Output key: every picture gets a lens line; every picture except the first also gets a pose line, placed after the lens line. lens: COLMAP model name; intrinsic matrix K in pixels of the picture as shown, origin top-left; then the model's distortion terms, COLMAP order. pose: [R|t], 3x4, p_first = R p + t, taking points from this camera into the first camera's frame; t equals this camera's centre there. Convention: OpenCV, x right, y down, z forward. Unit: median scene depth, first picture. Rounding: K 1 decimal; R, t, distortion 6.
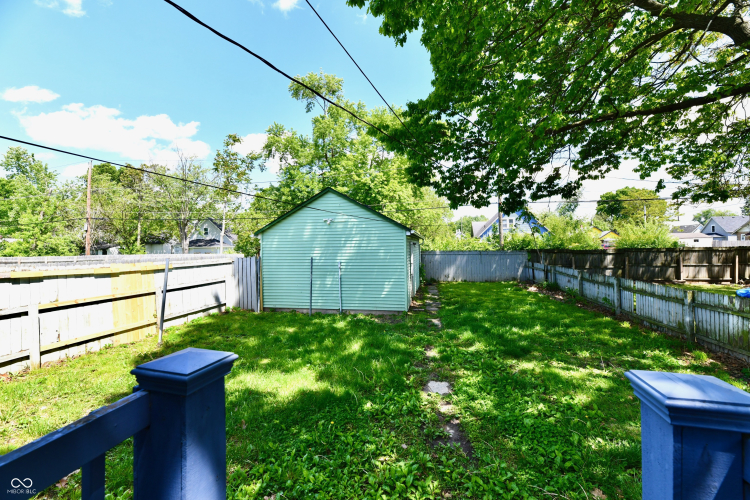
lens RADIAL K [[308.2, 0, 379.4], [0, 308.2, 241.2], [0, 0, 1]] dist [-0.002808, -0.001454]
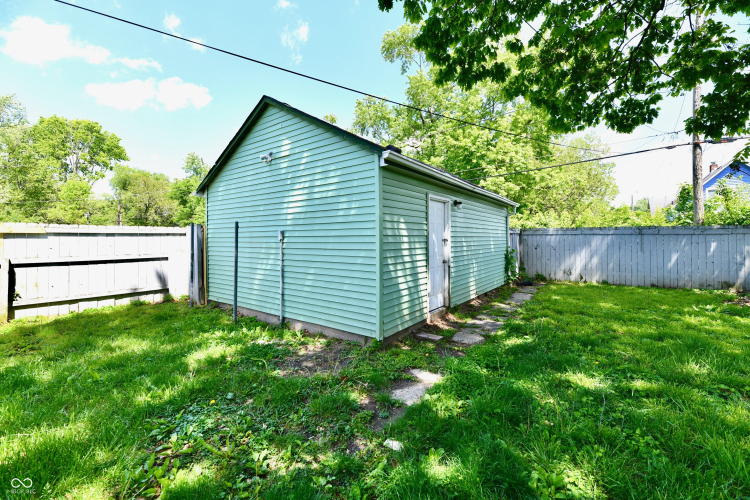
lens RADIAL K [[307.8, 0, 375.0], [0, 307.8, 232.8], [0, 0, 1]] dist [-0.002564, -0.000434]
pose [[0.900530, 0.005152, -0.434764, 0.184407], [-0.002173, 0.999971, 0.007348, 0.047824], [0.434789, -0.005673, 0.900515, 0.418558]]
